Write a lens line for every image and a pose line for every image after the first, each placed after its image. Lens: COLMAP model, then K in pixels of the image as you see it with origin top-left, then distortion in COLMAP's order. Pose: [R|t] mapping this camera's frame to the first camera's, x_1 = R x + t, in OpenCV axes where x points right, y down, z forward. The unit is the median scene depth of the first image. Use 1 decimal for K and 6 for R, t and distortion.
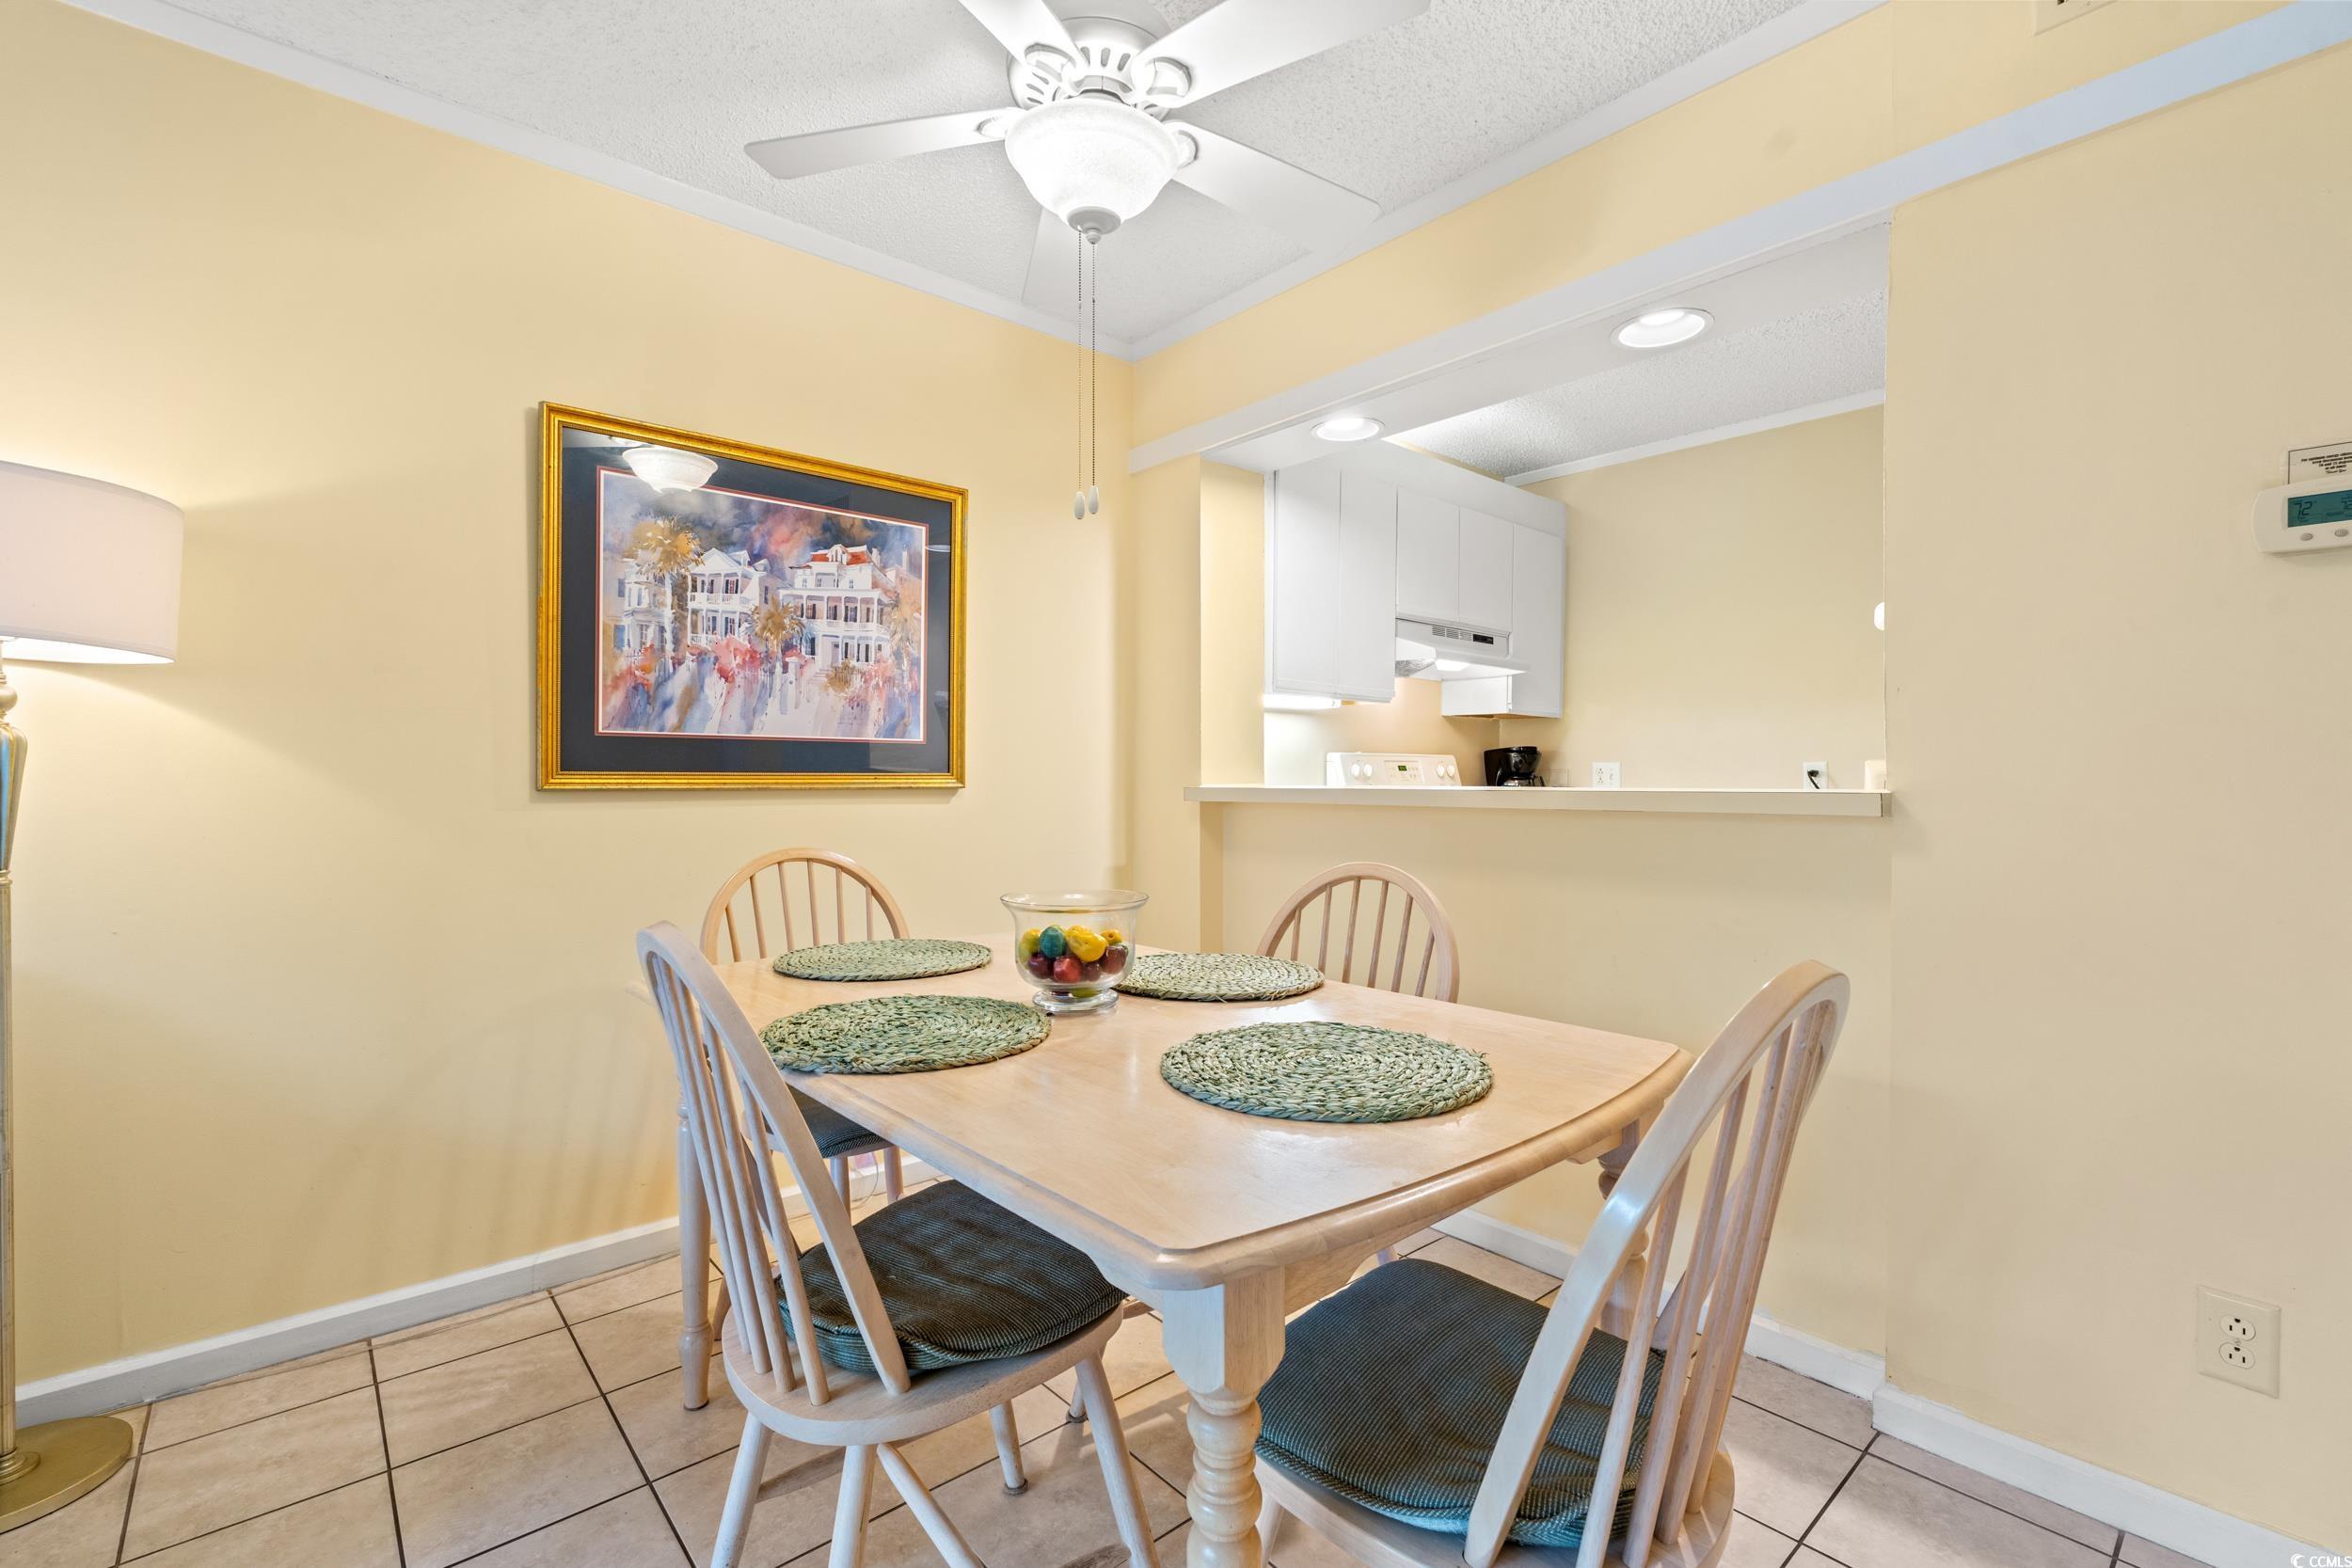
lens RADIAL K [[1027.9, 0, 1175.7], [0, 1027.9, 774.2], [0, 0, 1]] dist [-0.000612, -0.002333]
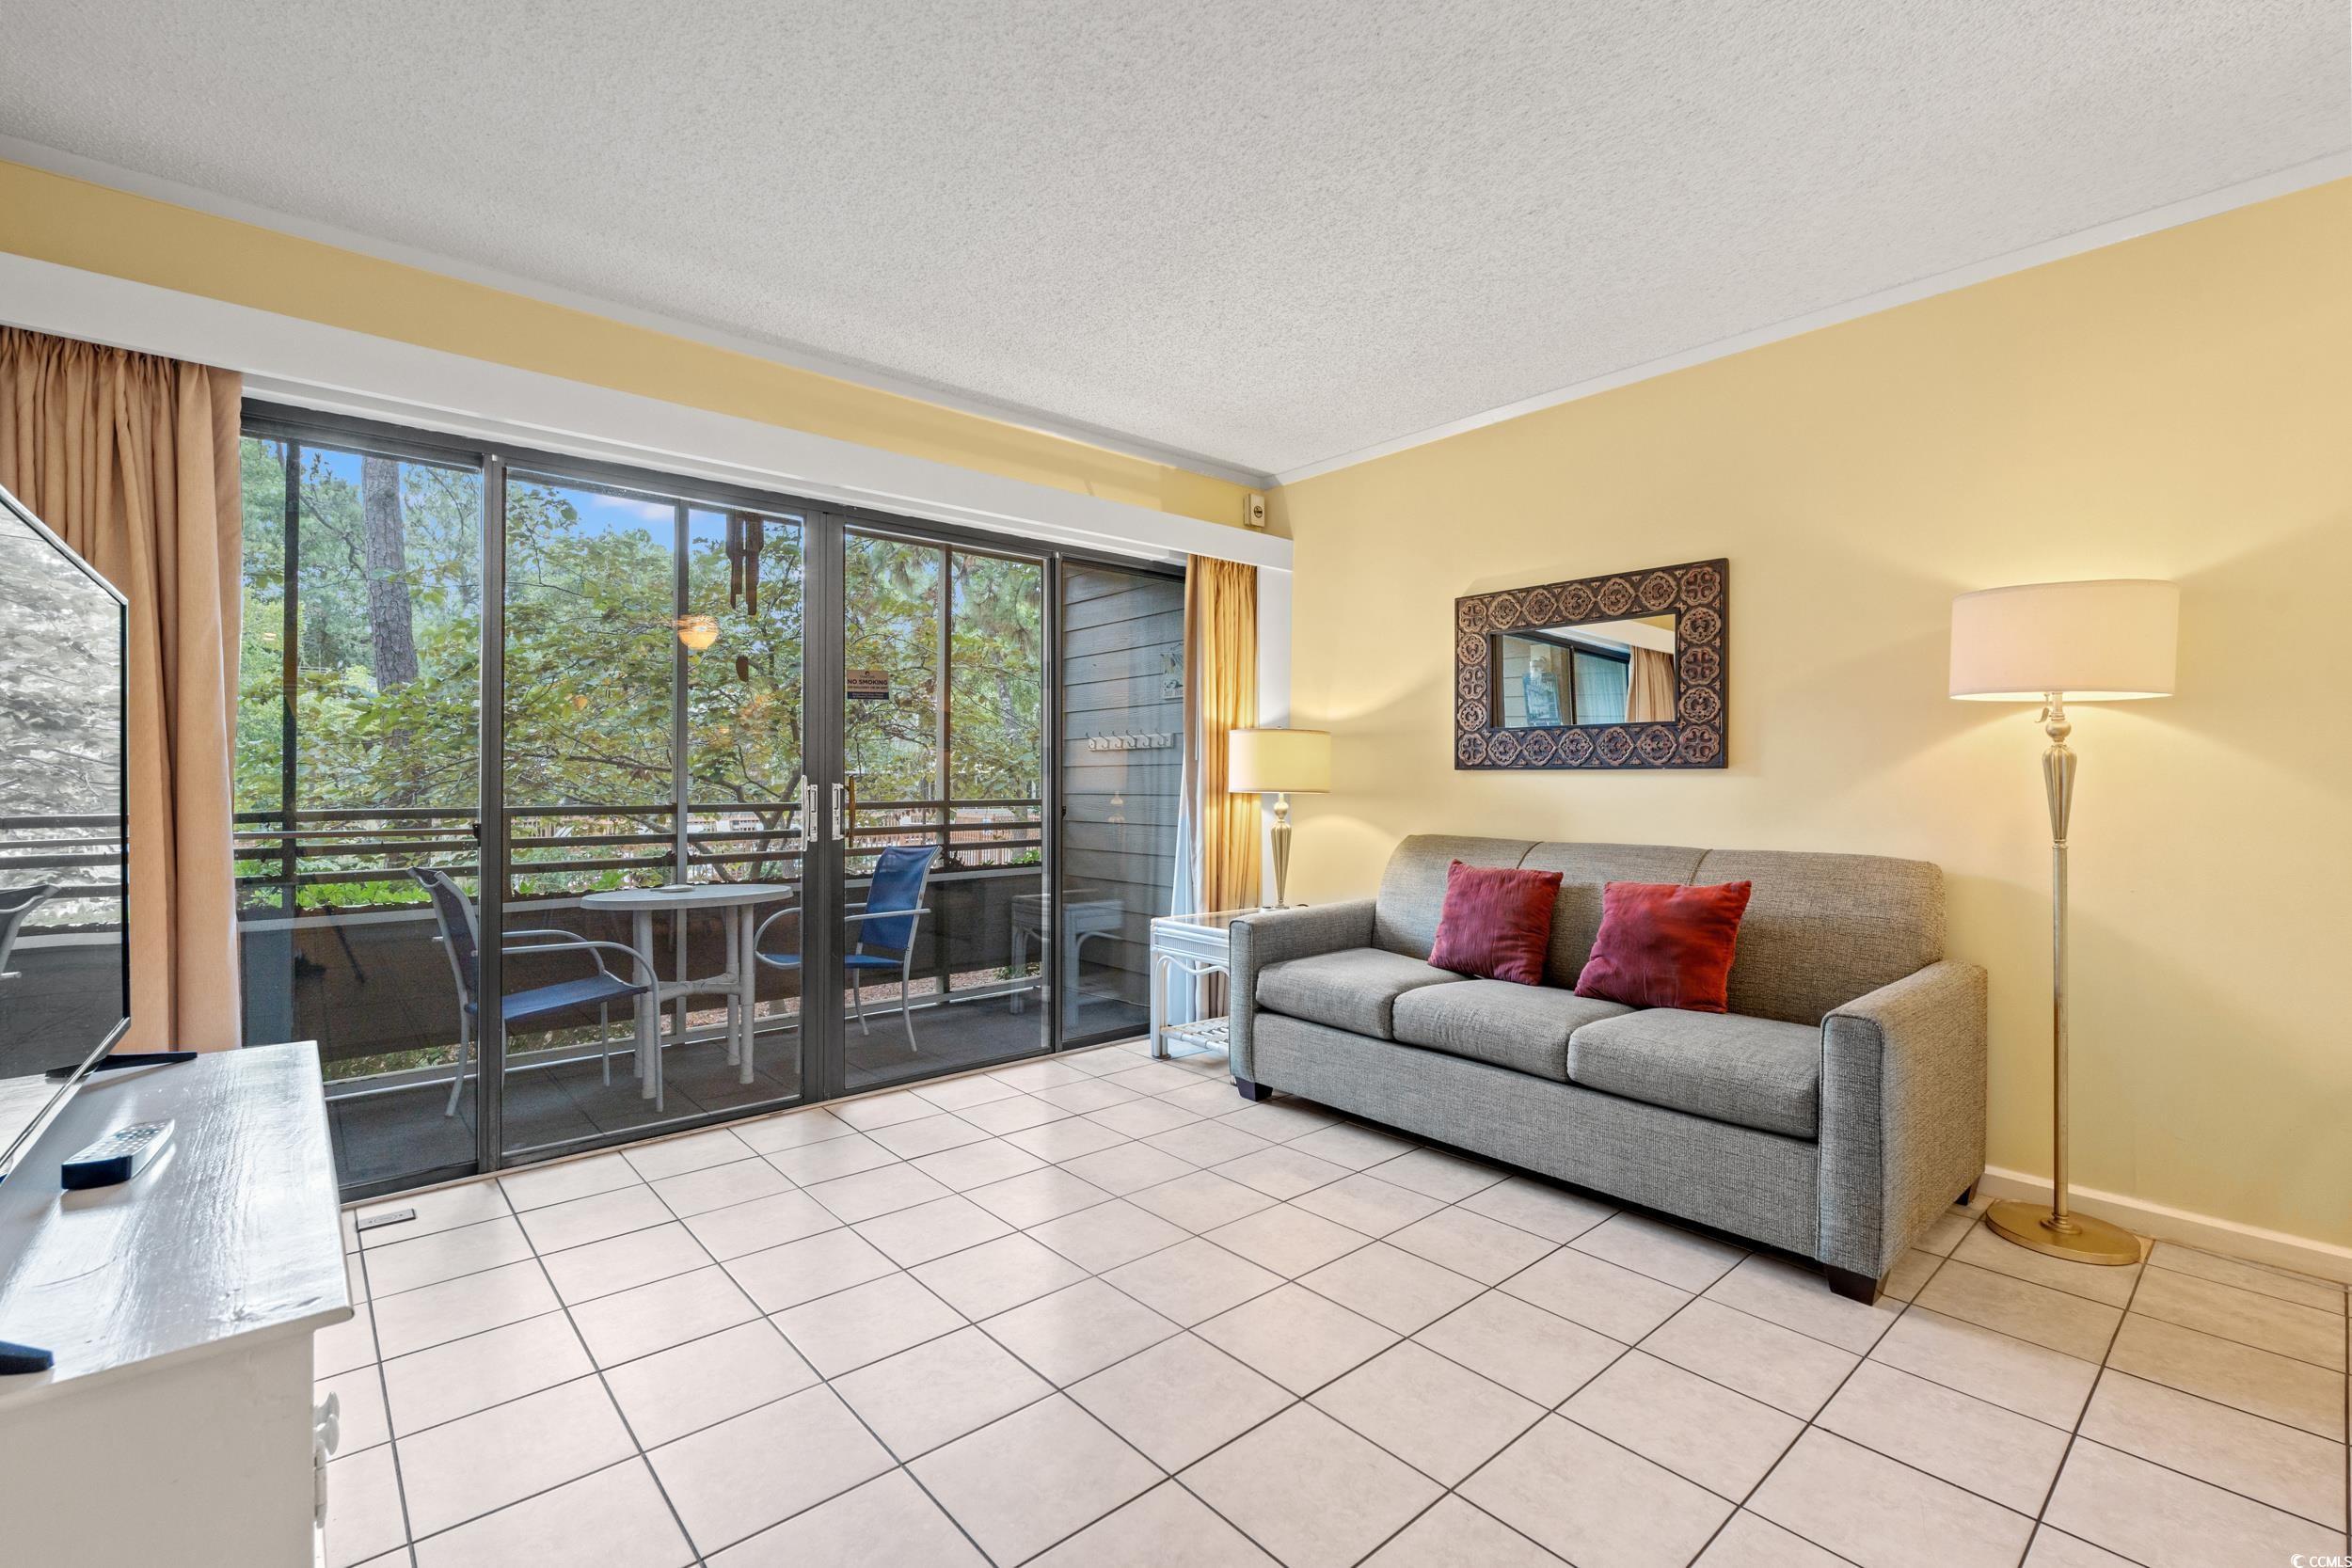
lens RADIAL K [[1027.9, 0, 1175.5], [0, 1027.9, 771.1], [0, 0, 1]] dist [-0.000612, -0.002333]
pose [[0.002101, -0.012160, -0.999924, 0.242805], [0.001835, 0.999924, -0.012156, 0.003043], [0.999996, -0.001809, 0.002123, -0.203307]]
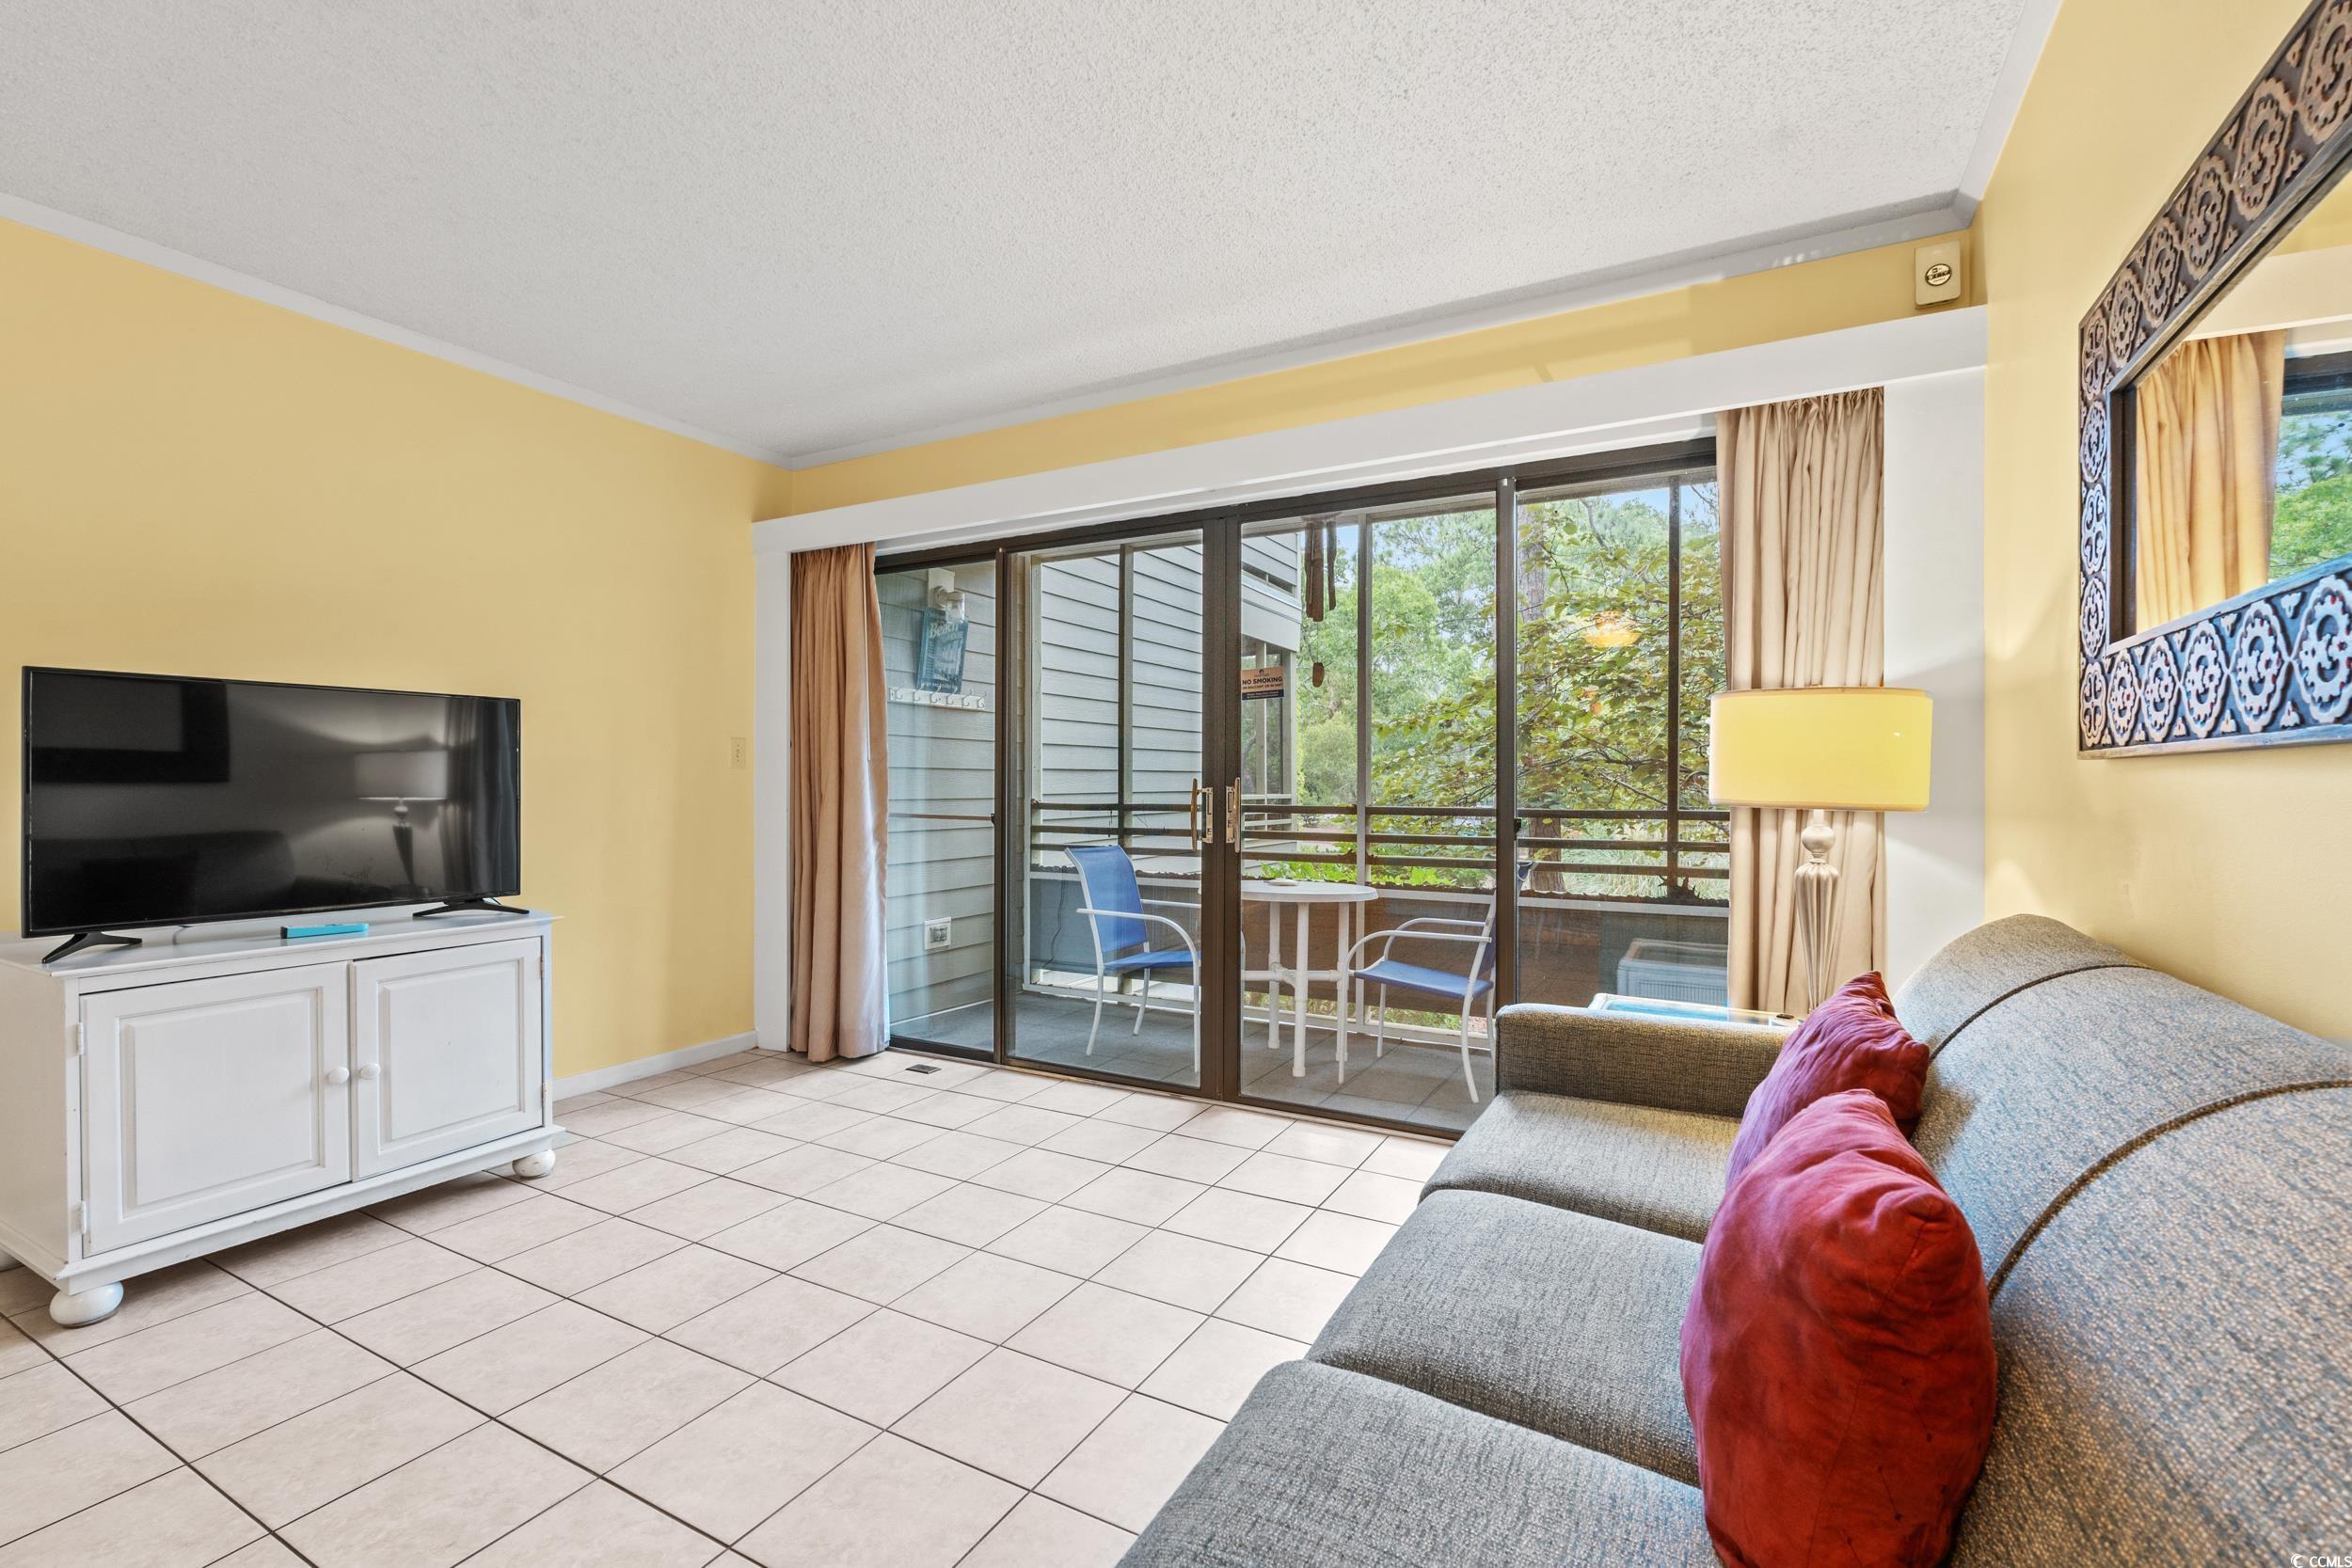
lens RADIAL K [[1027.9, 0, 1170.0], [0, 1027.9, 775.6], [0, 0, 1]] dist [-0.000612, -0.002333]
pose [[-0.937503, -0.008736, -0.347867, -0.538475], [-0.005065, 0.999921, -0.011462, 0.004590], [0.347940, -0.008984, -0.937474, 0.563782]]
